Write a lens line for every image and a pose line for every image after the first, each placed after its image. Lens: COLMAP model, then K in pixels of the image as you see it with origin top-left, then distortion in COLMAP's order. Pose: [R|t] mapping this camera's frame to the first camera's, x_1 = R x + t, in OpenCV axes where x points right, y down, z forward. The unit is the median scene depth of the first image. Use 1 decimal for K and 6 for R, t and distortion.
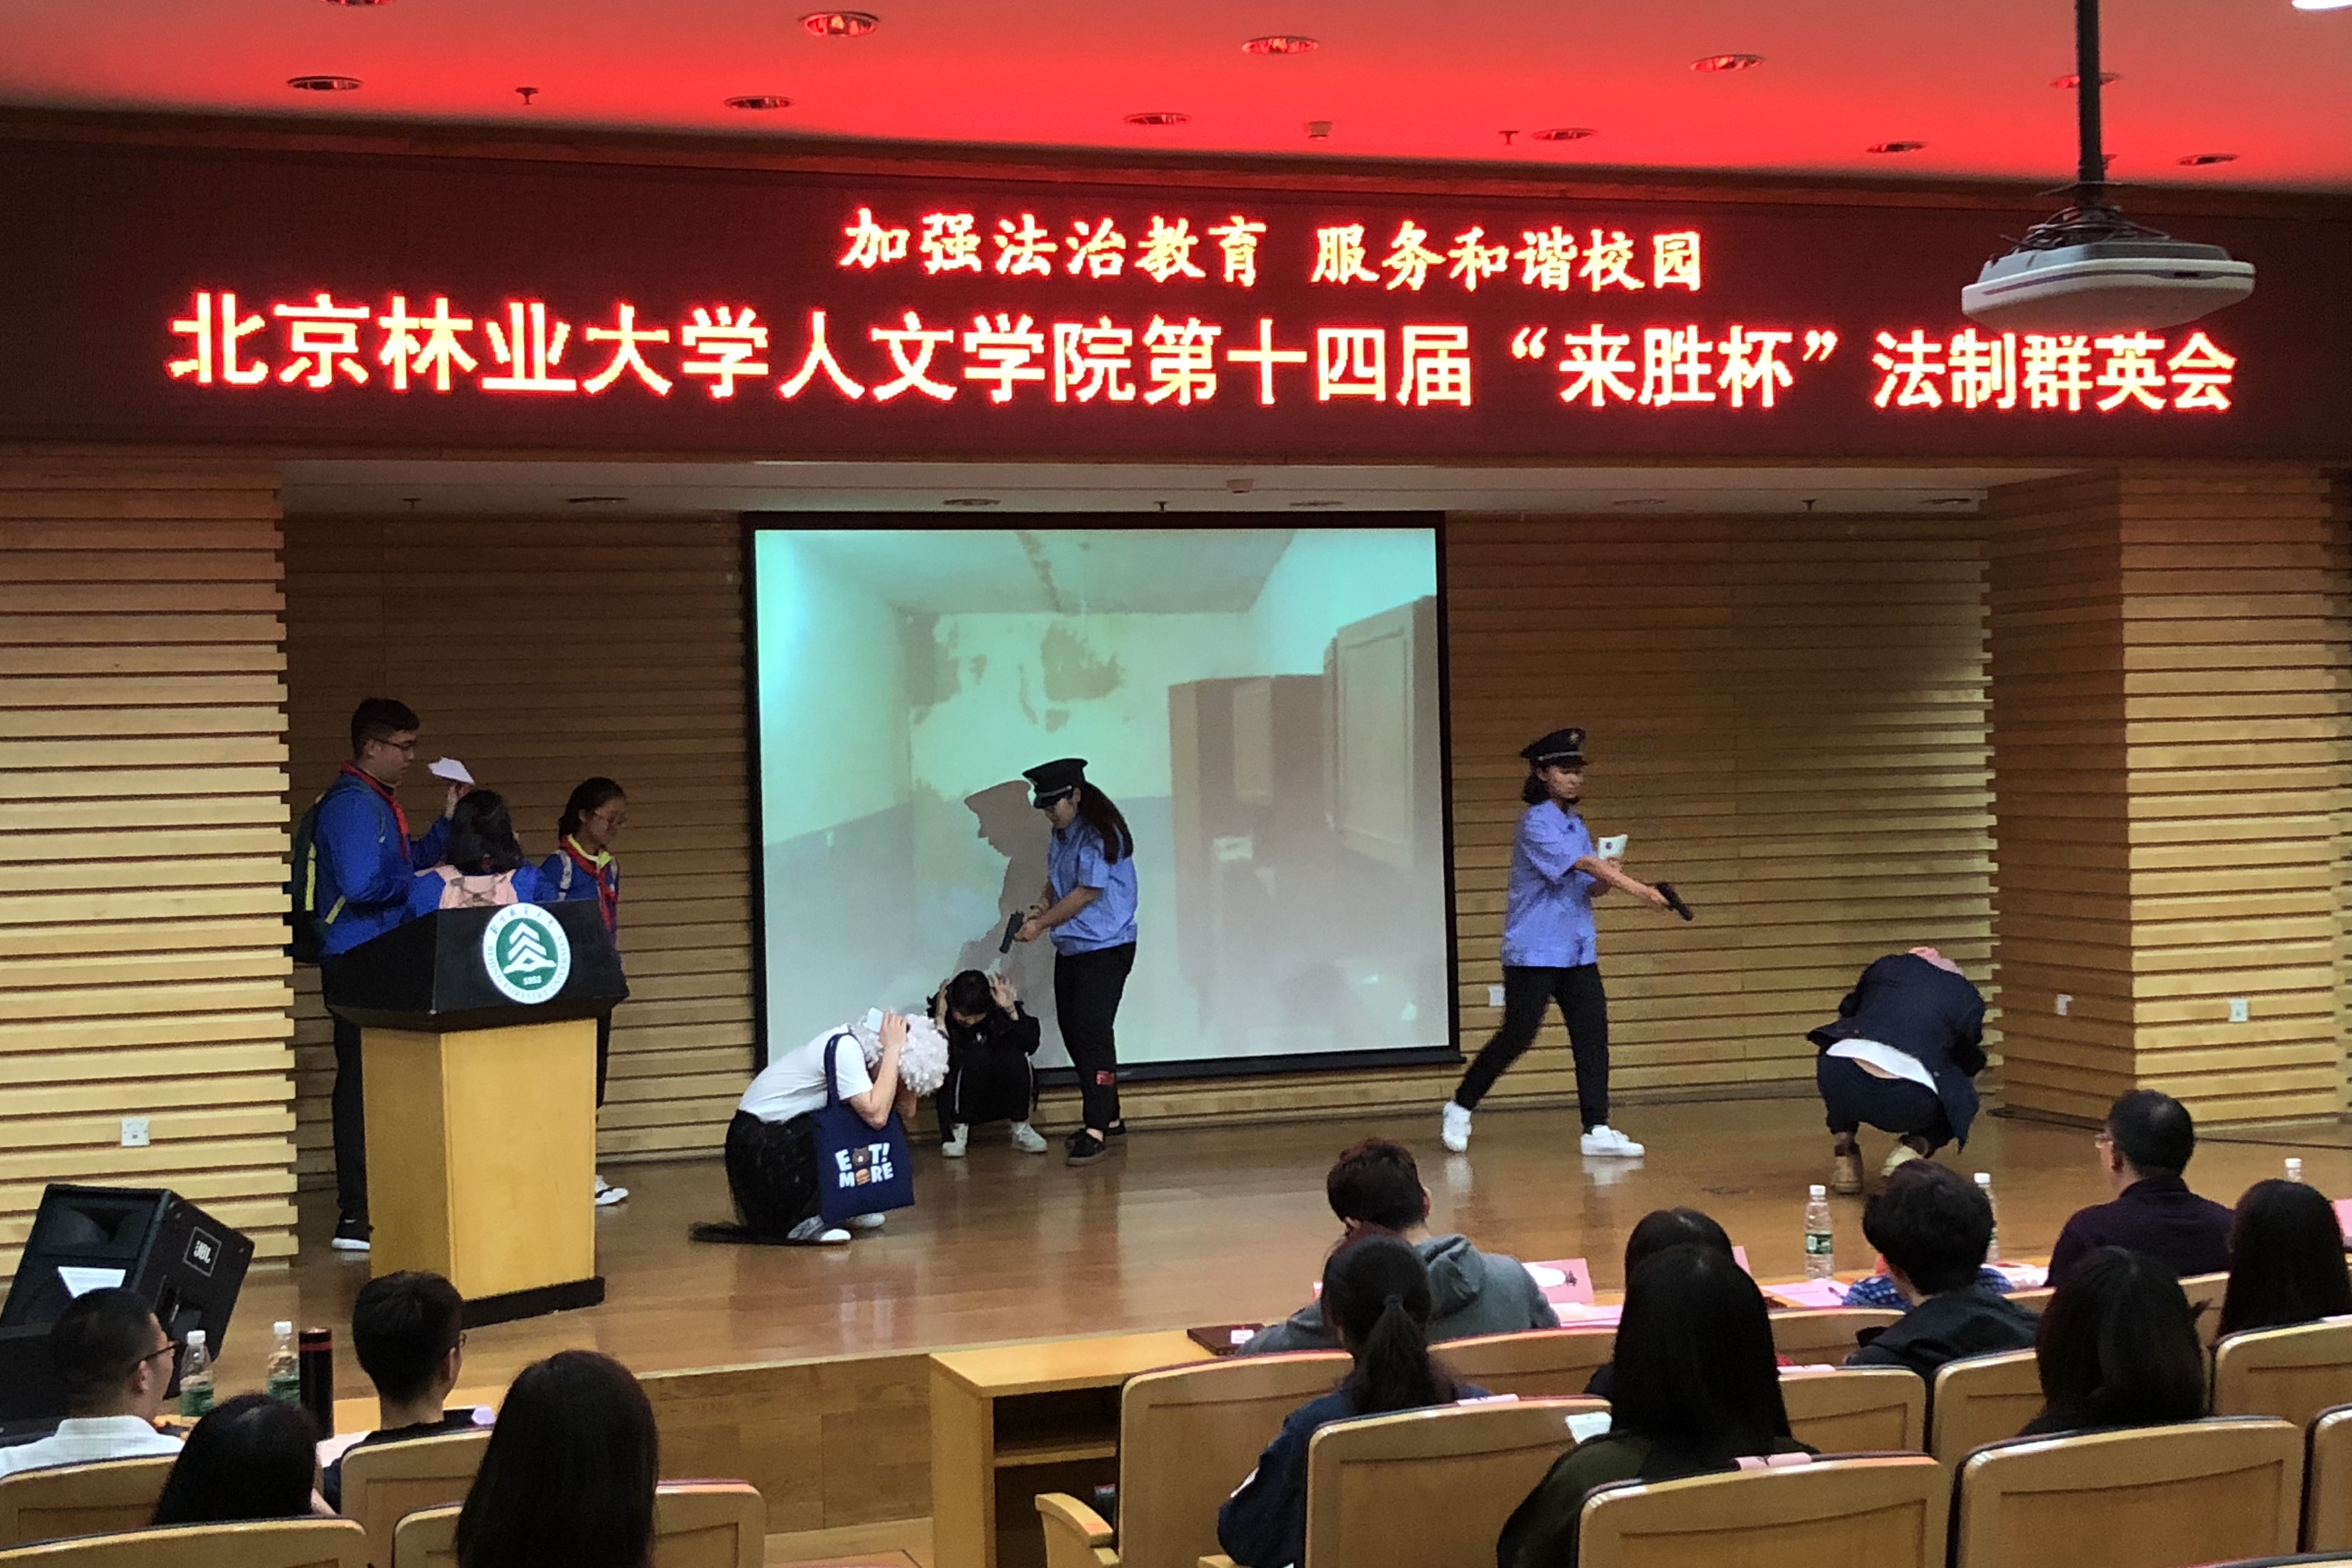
lens RADIAL K [[3370.8, 0, 1175.9], [0, 3370.8, 728.6], [0, 0, 1]] dist [0.257486, -1.239666]
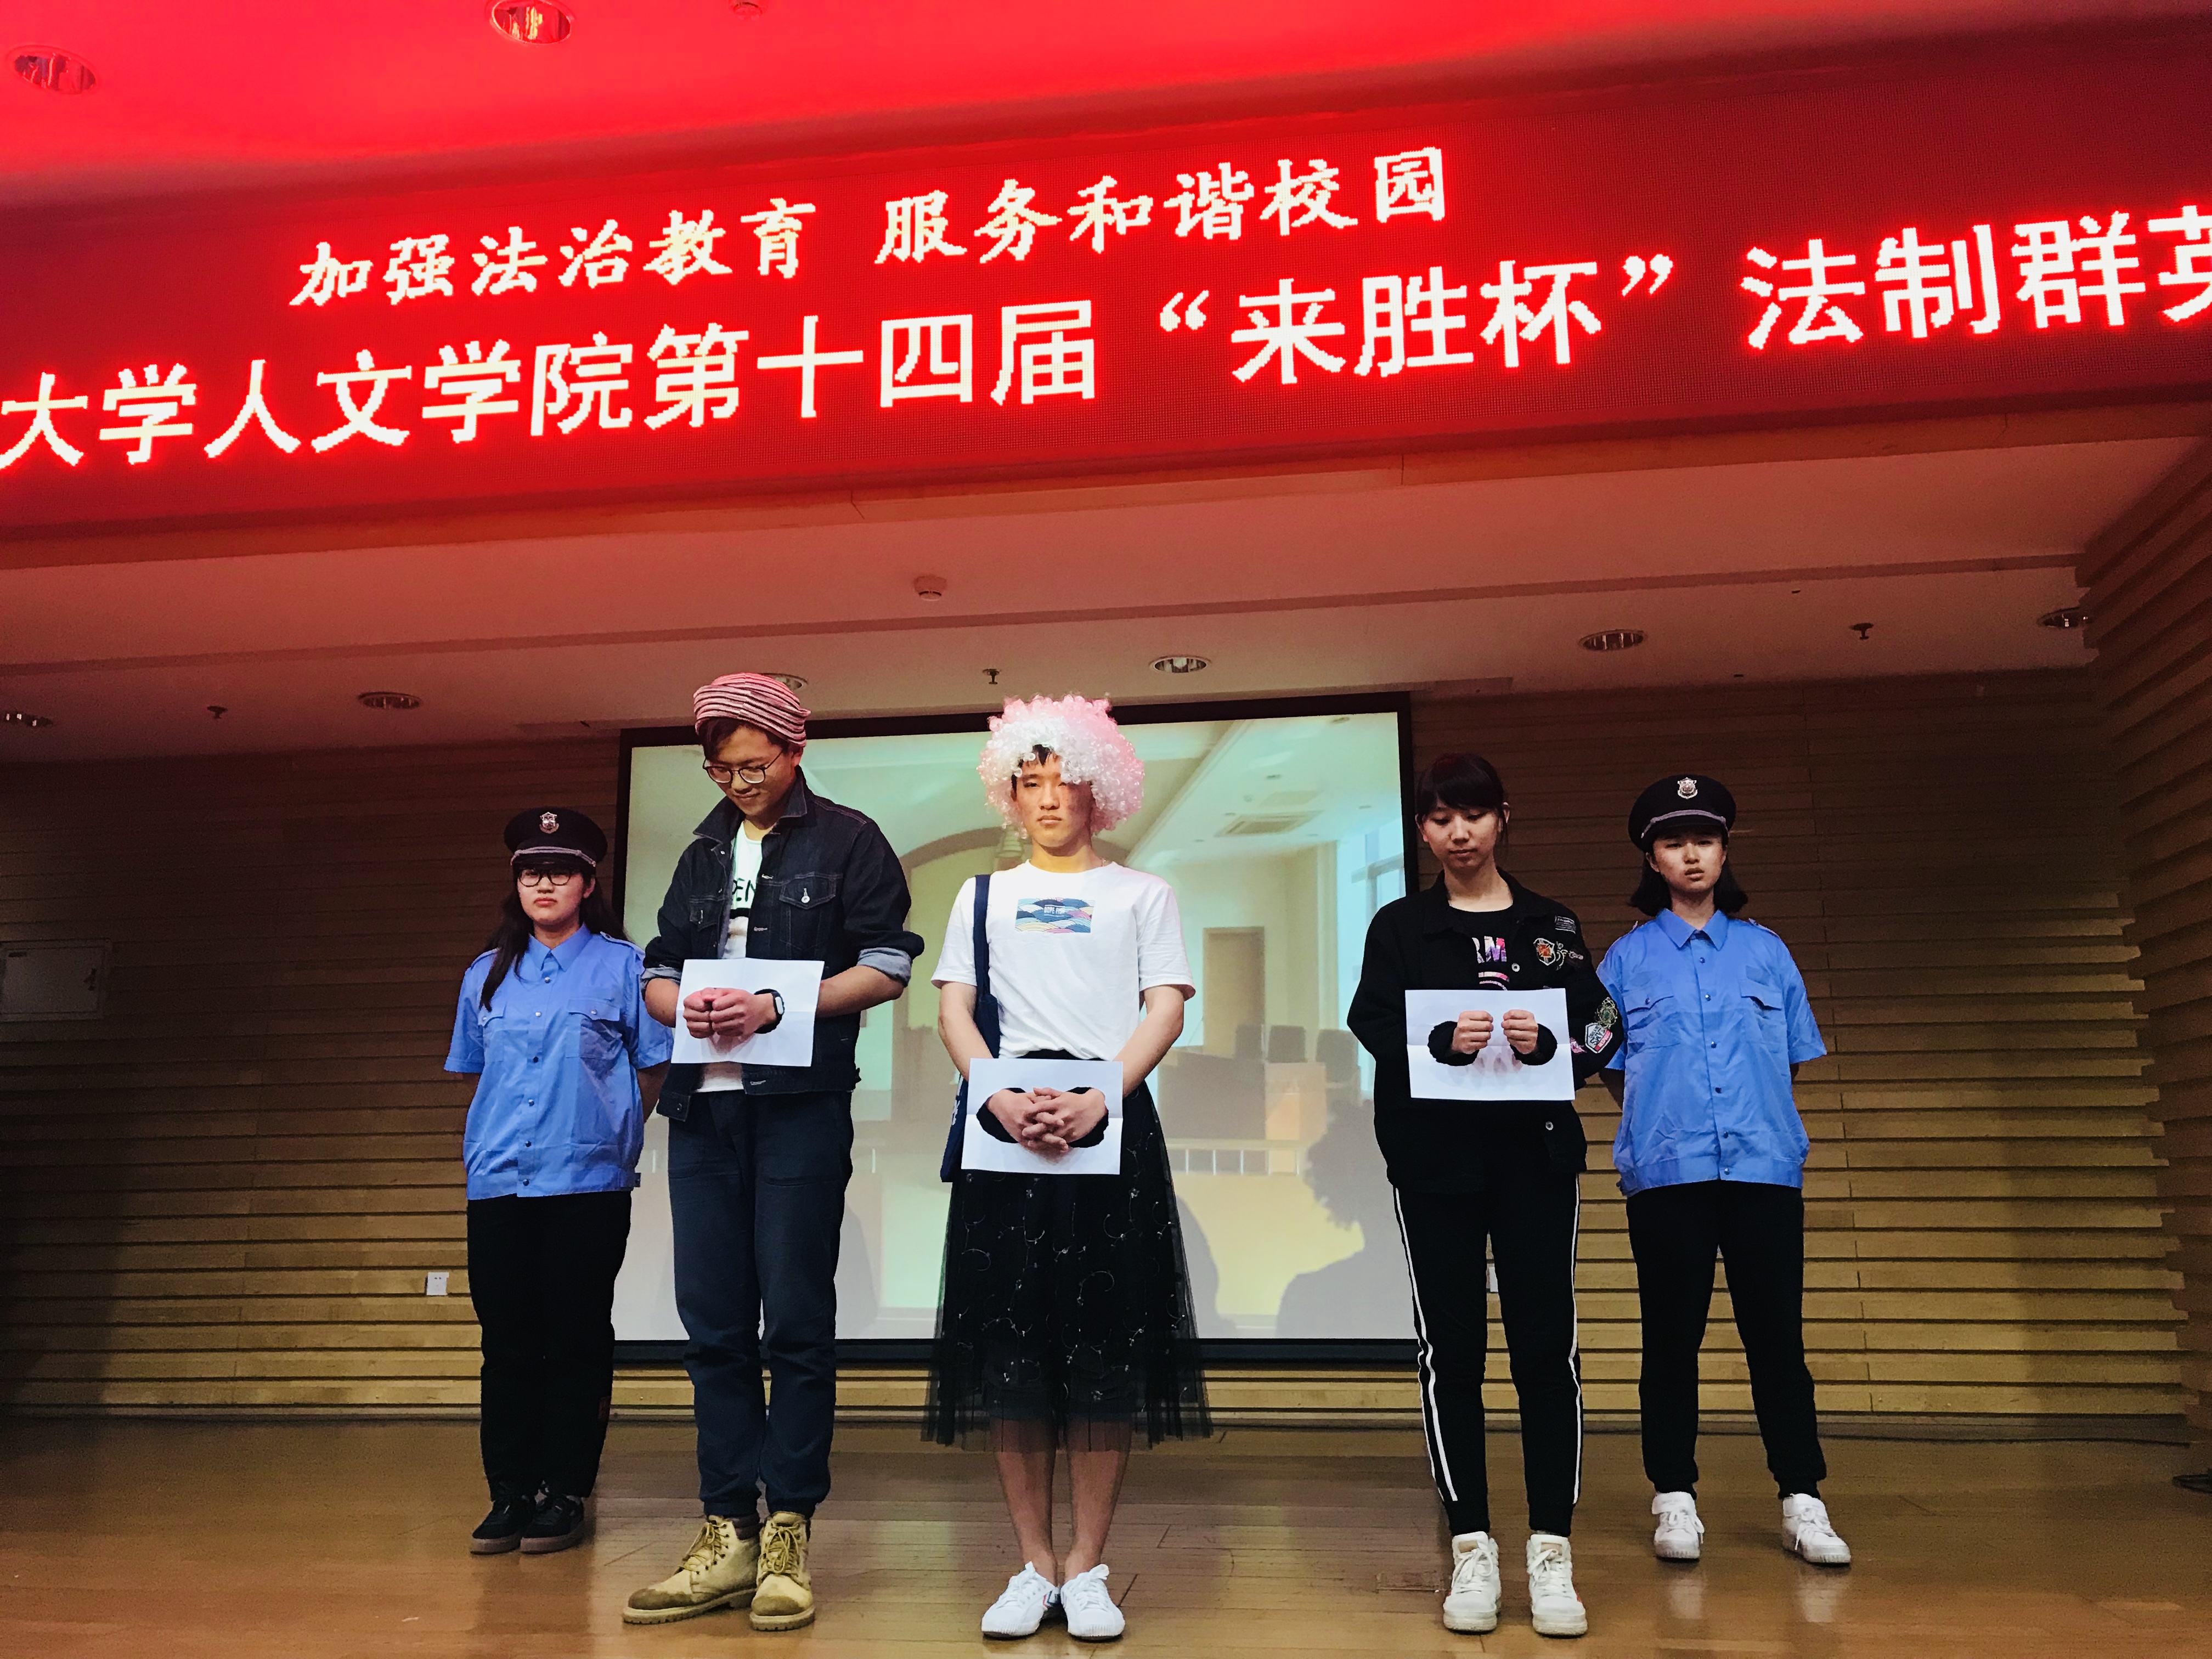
lens RADIAL K [[1825.7, 0, 1106.0], [0, 1825.7, 829.5], [0, 0, 1]] dist [0.013016, 0.024357]
pose [[0.890149, -0.078605, -0.448838, 0.261008], [-0.008645, 0.981918, -0.189108, 0.071280], [0.455587, 0.172215, 0.873374, 0.678286]]
